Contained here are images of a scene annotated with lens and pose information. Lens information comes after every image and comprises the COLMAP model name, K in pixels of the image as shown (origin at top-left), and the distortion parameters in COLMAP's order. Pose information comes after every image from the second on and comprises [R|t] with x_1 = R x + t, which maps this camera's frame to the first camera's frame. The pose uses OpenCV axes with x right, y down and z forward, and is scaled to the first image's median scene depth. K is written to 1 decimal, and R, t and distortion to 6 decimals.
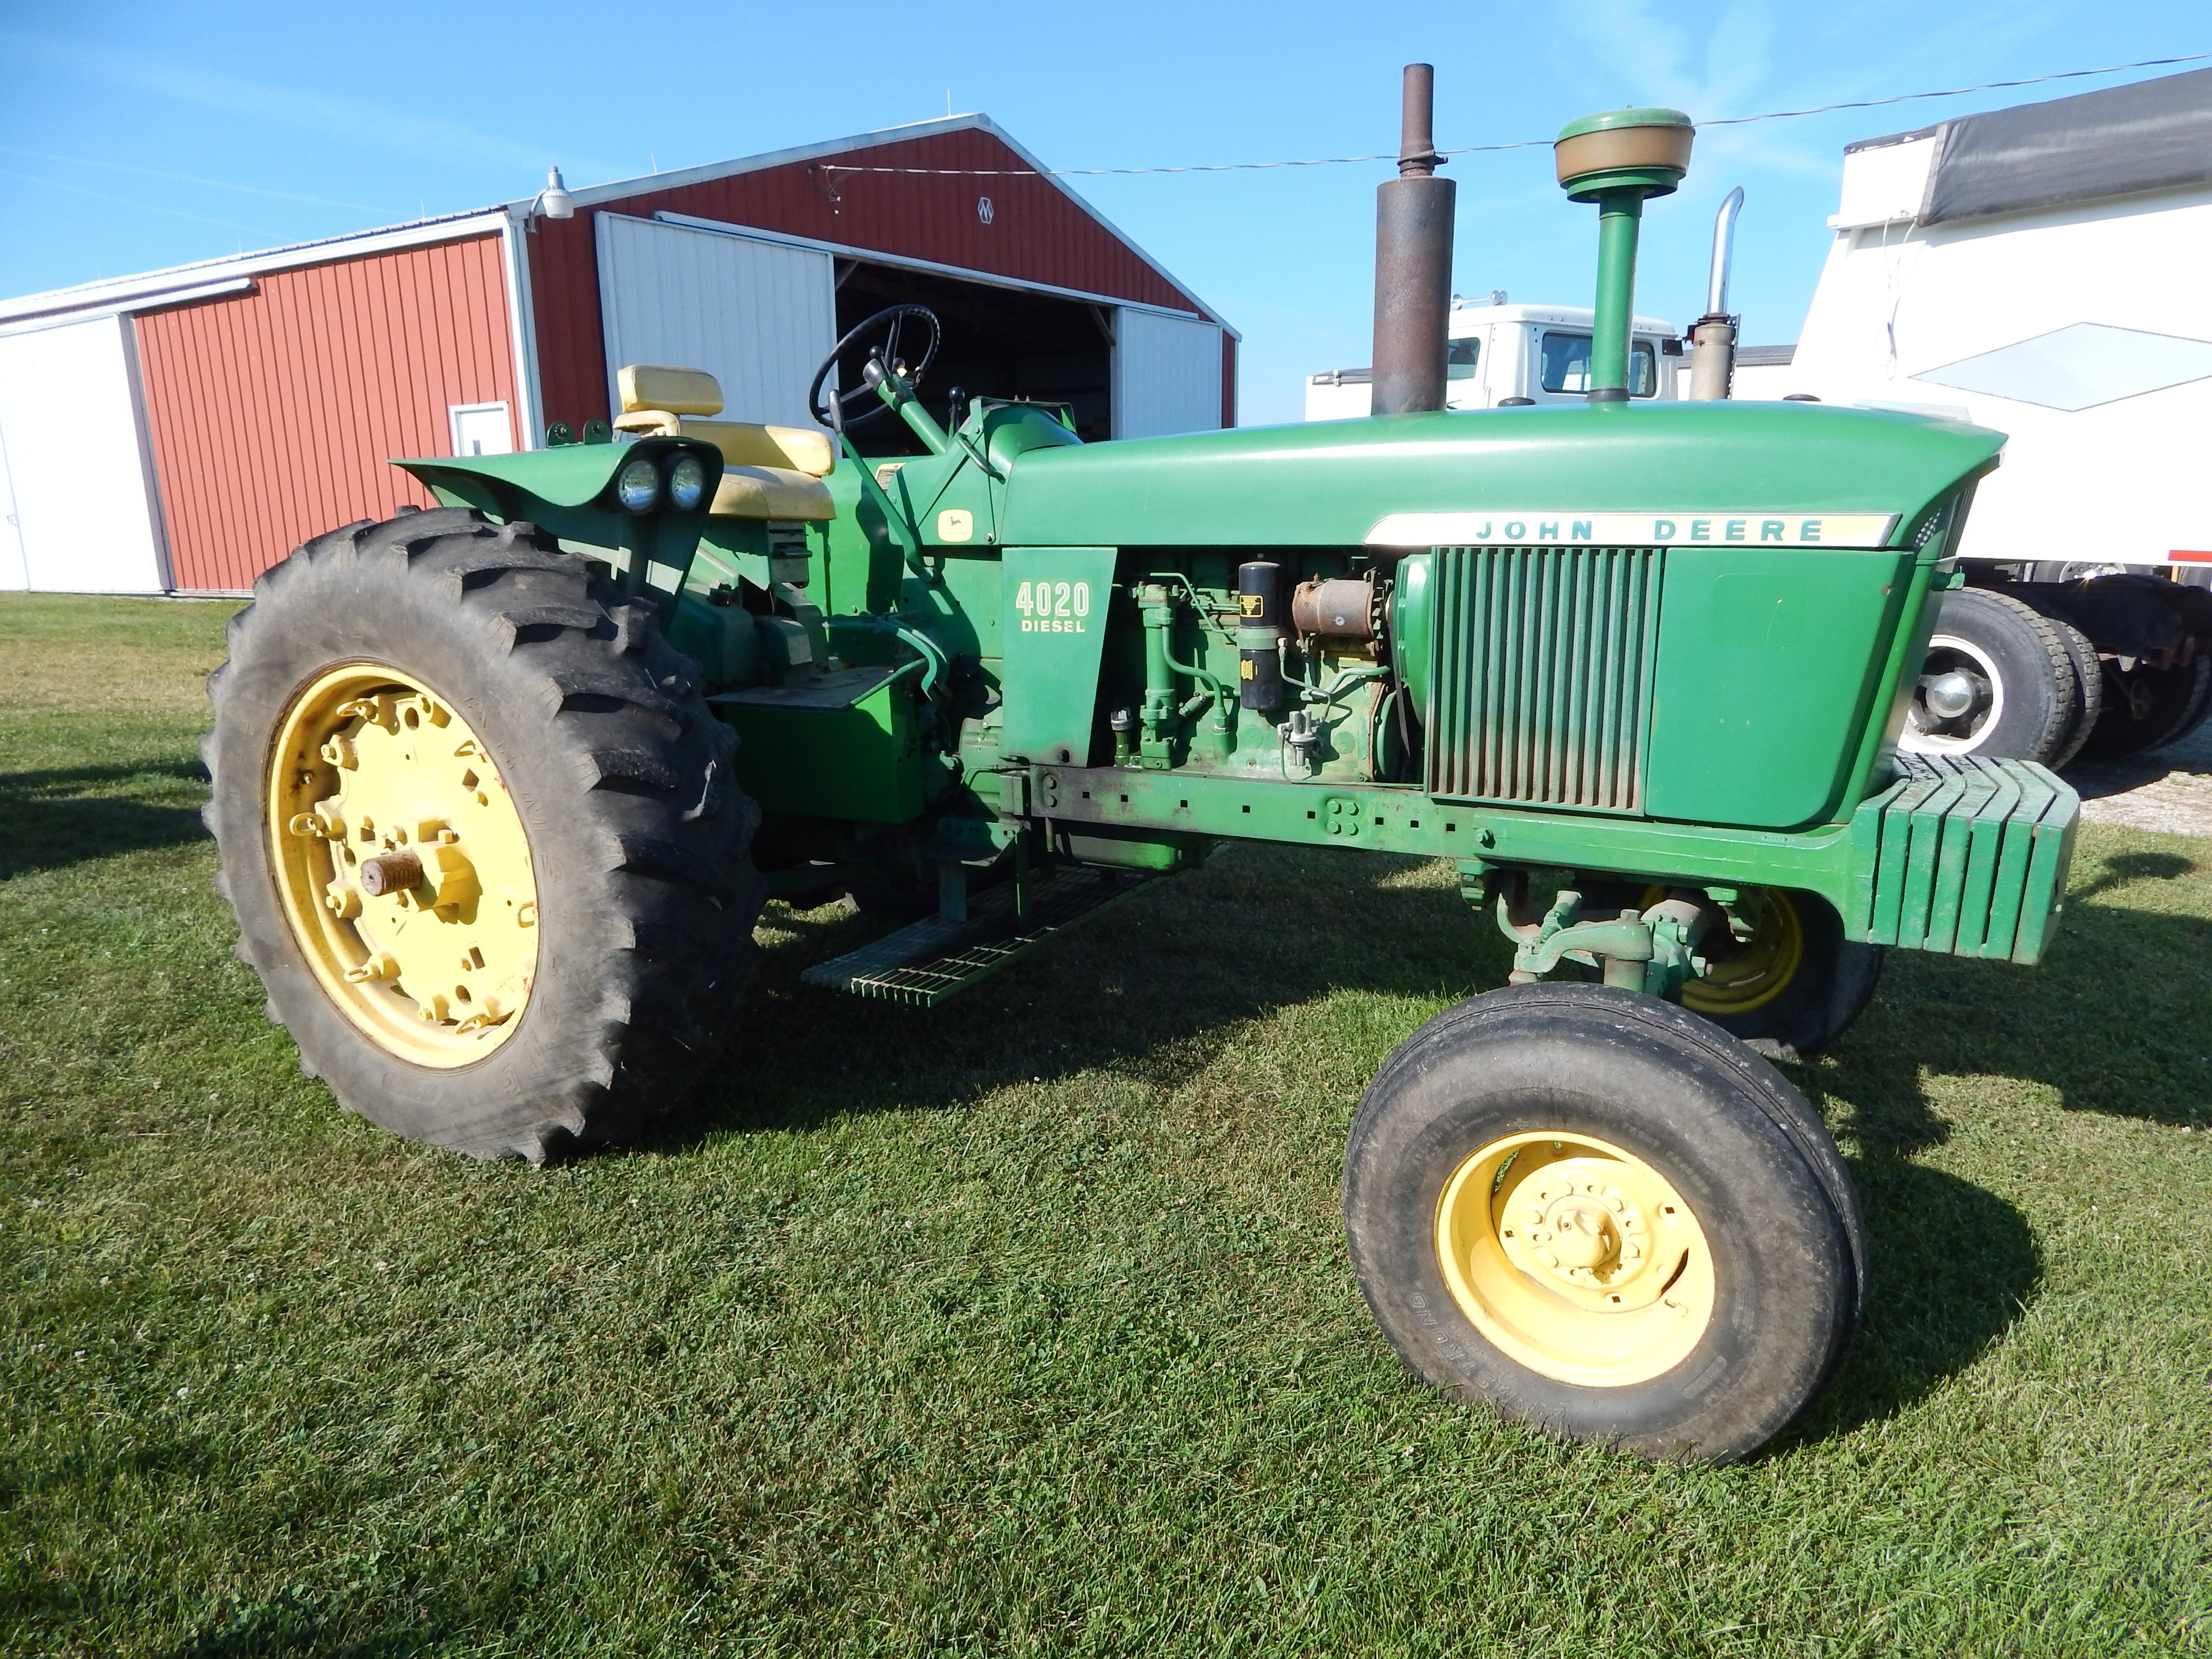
lens RADIAL K [[1455.3, 0, 1106.0], [0, 1455.3, 829.5], [0, 0, 1]] dist [0.021310, -0.019002]
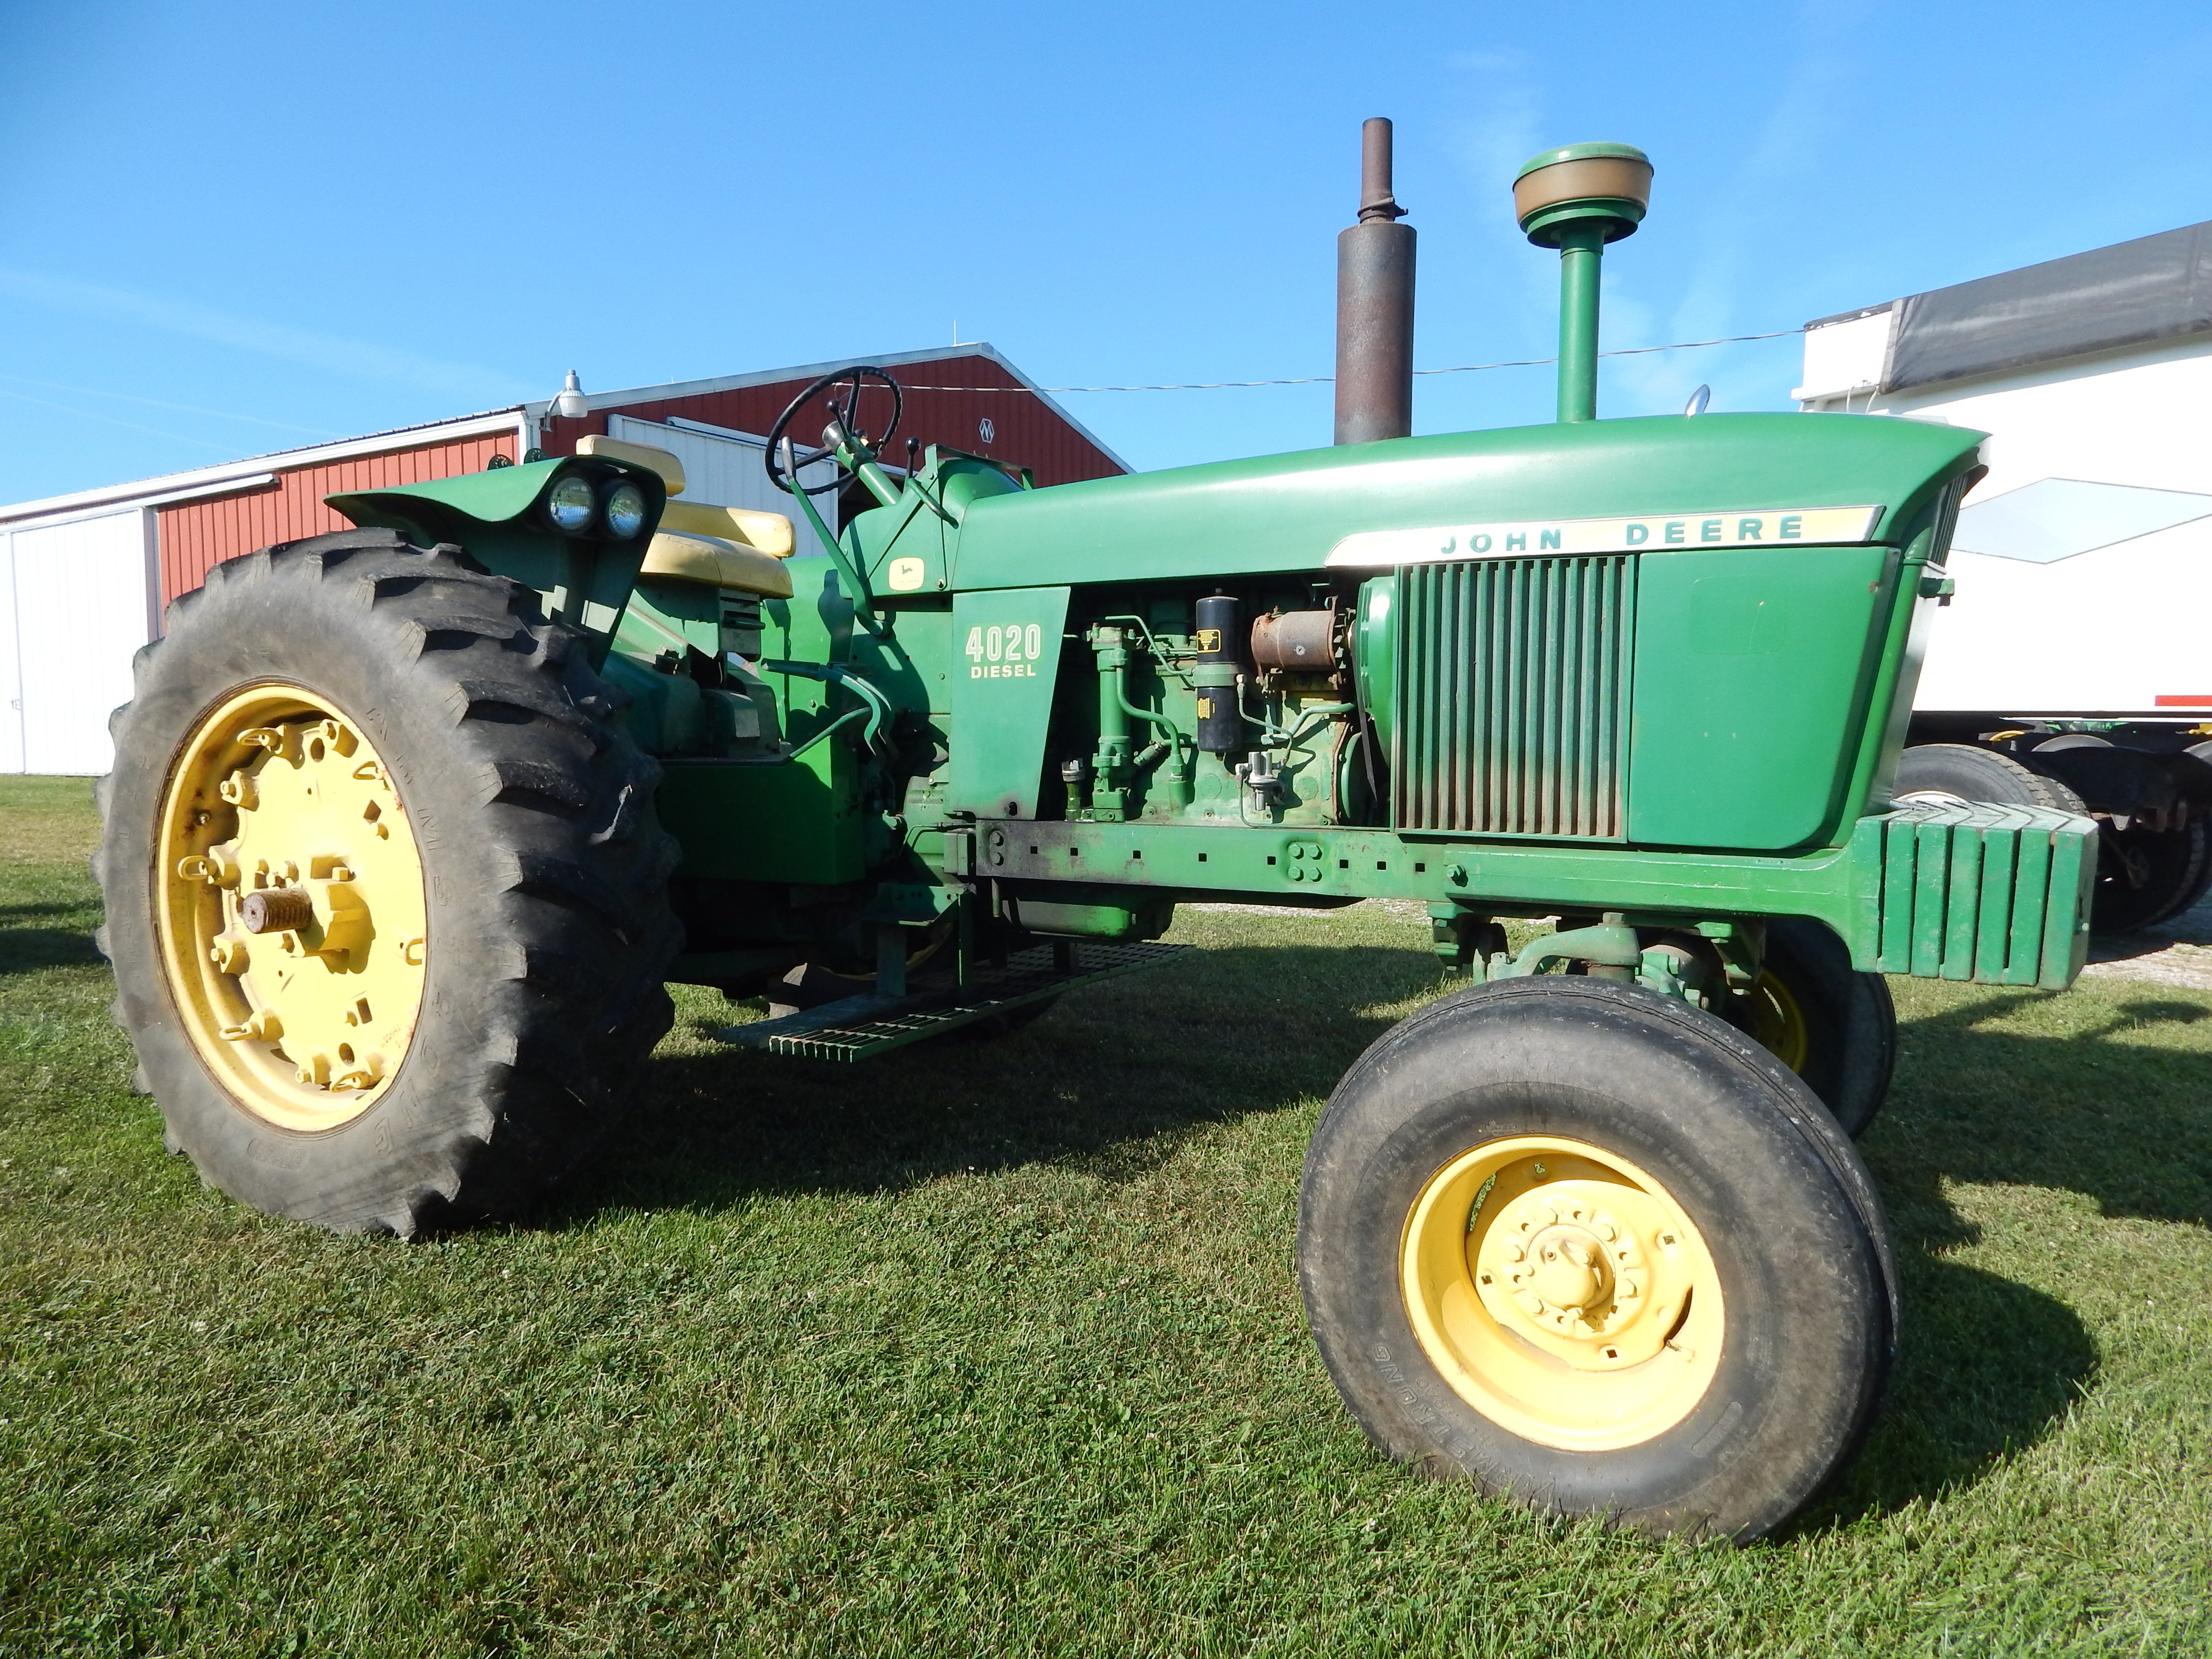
lens RADIAL K [[1455.3, 0, 1106.0], [0, 1455.3, 829.5], [0, 0, 1]] dist [0.021310, -0.019002]
pose [[0.999806, 0.019446, 0.003208, 0.032798], [-0.018731, 0.988167, -0.152233, 0.116962], [-0.006130, 0.152143, 0.988339, 0.080188]]
